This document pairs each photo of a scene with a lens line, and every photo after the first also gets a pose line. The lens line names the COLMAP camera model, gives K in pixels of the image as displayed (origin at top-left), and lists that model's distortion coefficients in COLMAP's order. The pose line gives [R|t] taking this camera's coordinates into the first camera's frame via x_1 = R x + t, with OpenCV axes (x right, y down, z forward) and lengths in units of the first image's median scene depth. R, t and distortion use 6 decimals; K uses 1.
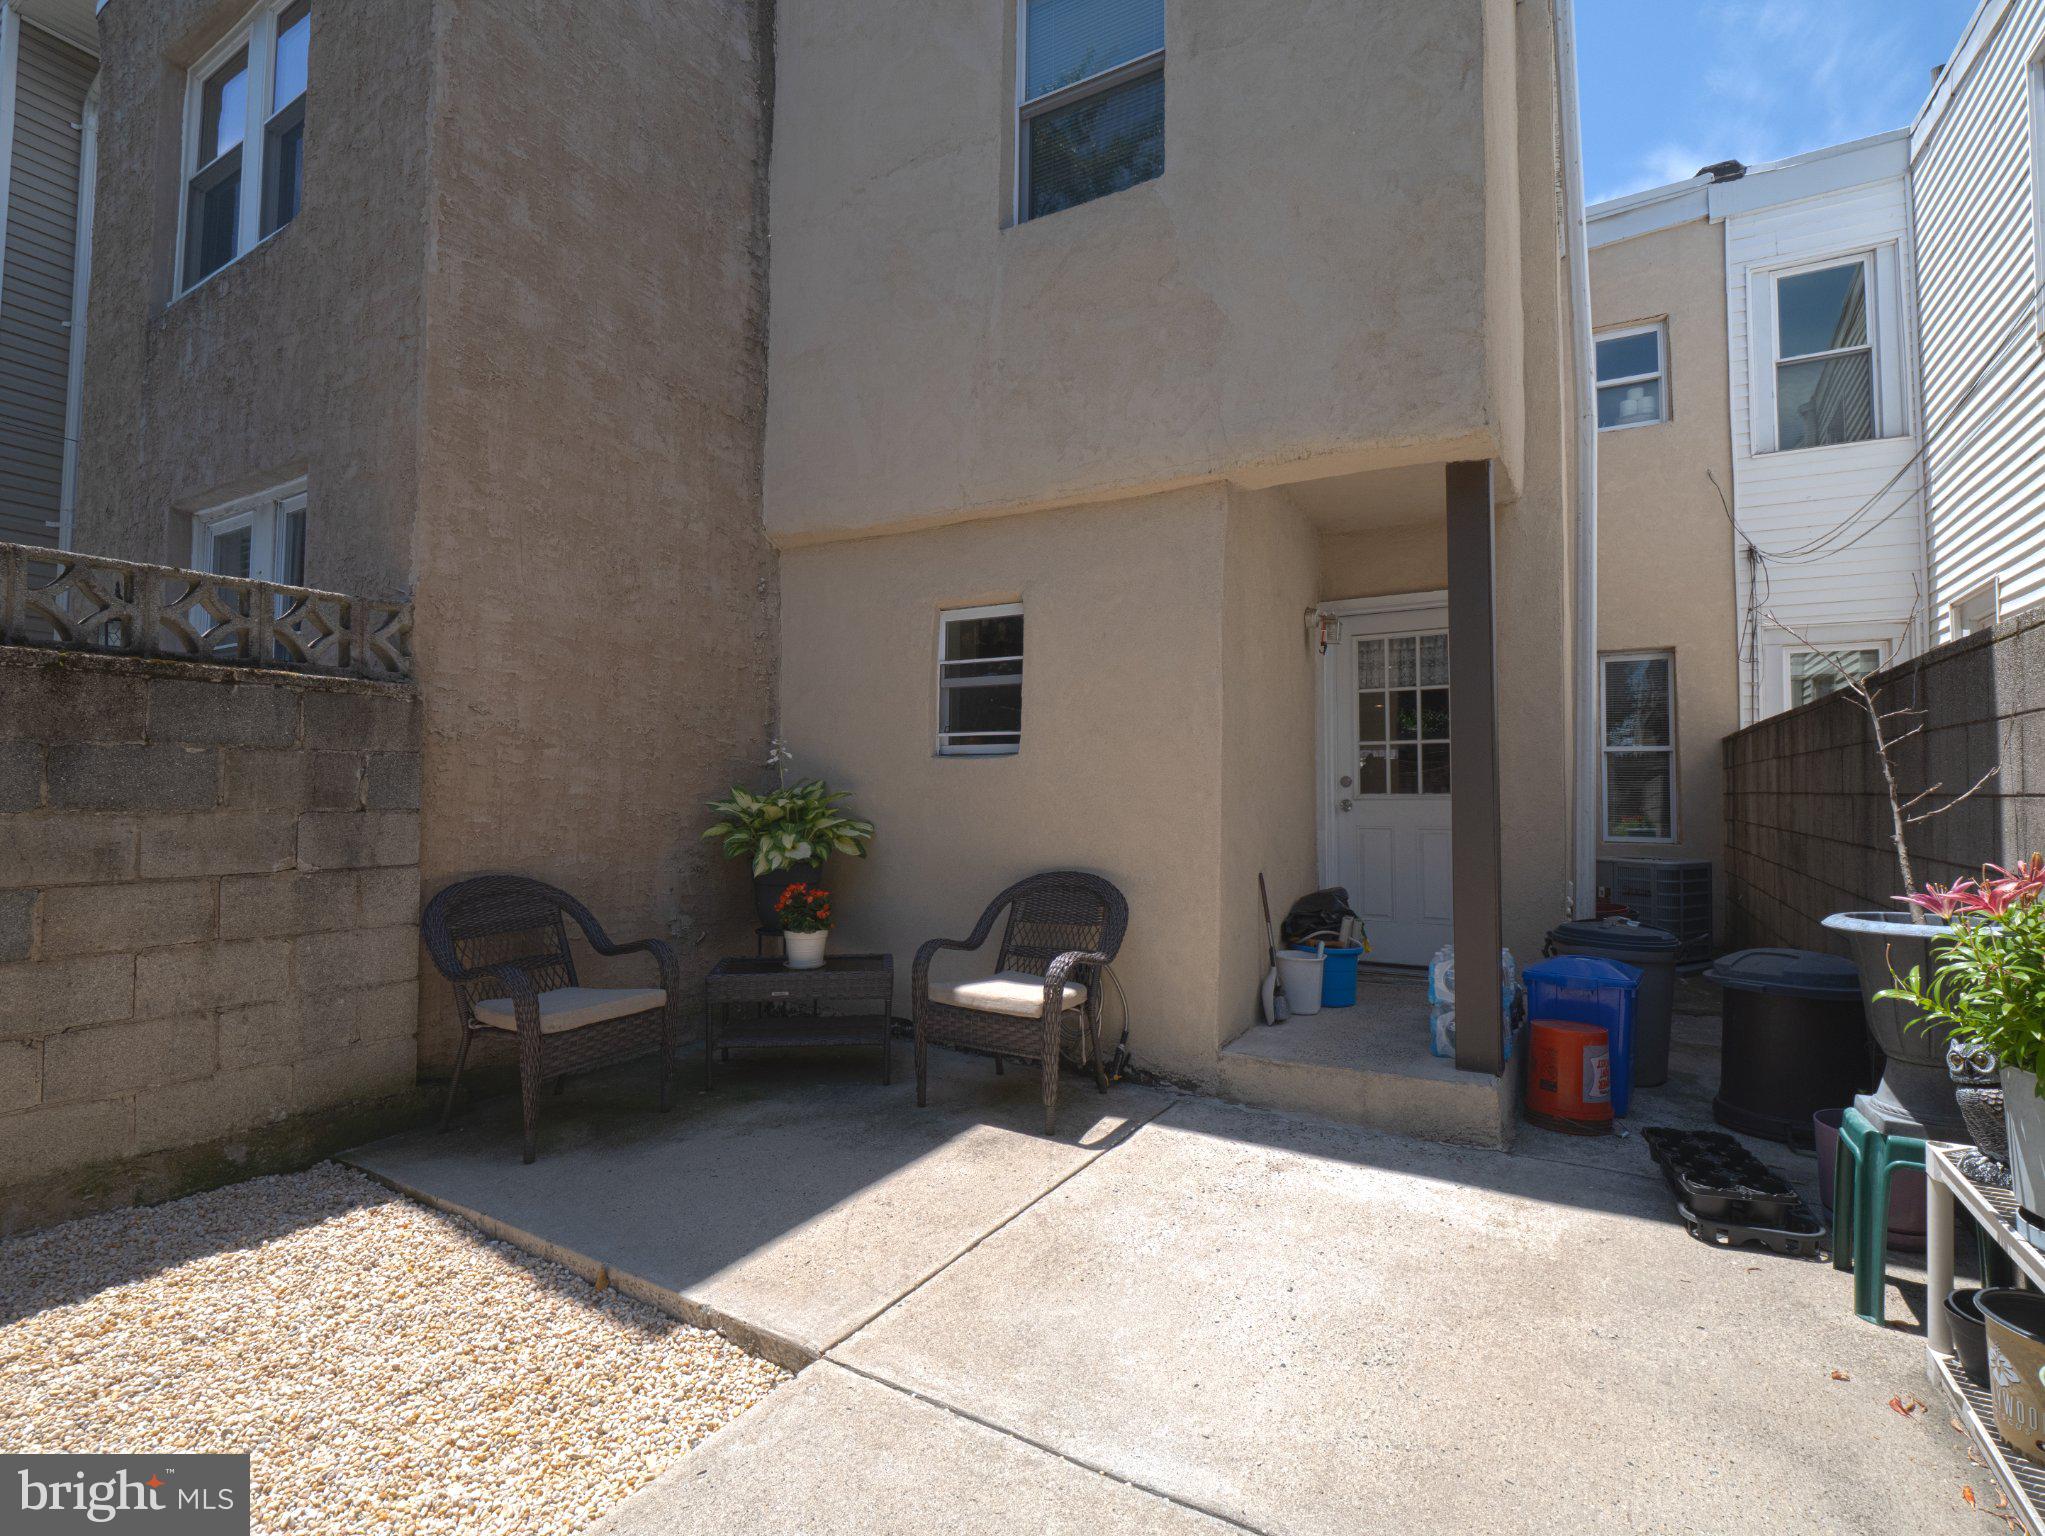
lens RADIAL K [[987.9, 0, 1013.4], [0, 987.9, 773.4], [0, 0, 1]] dist [-0.009151, 0.002345]
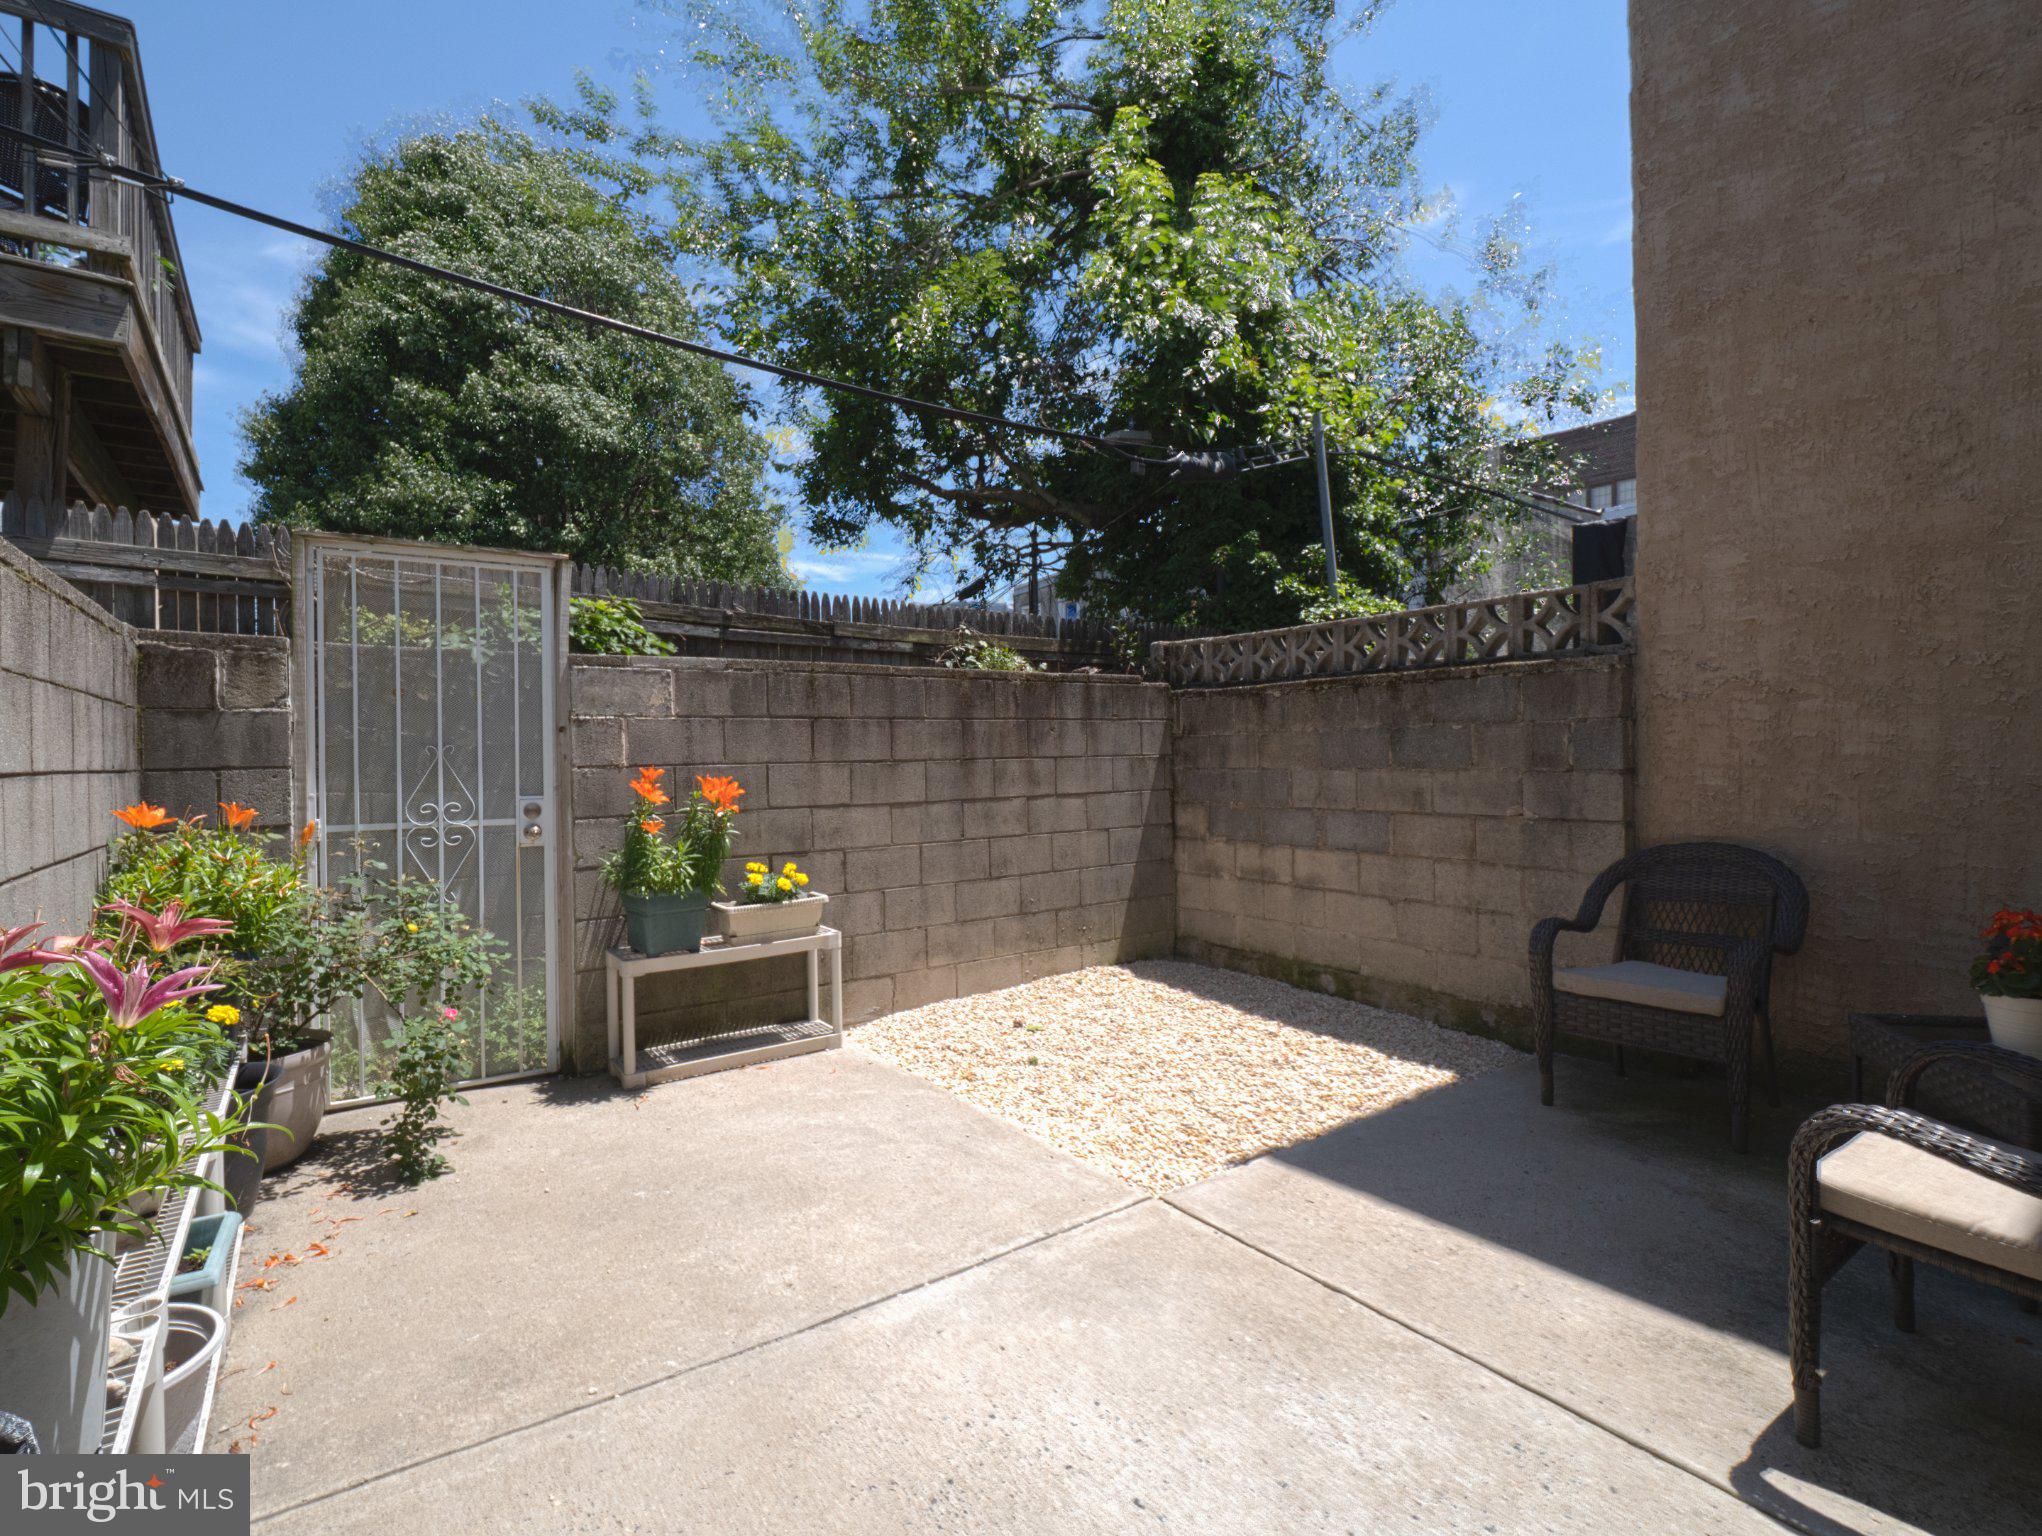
lens RADIAL K [[986.5, 0, 1018.8], [0, 986.5, 763.8], [0, 0, 1]] dist [-0.009151, 0.002345]
pose [[-0.410846, 0.005256, -0.911690, 0.656649], [0.026113, 0.999641, -0.006005, 0.019407], [0.911331, -0.026274, -0.410836, 0.868487]]
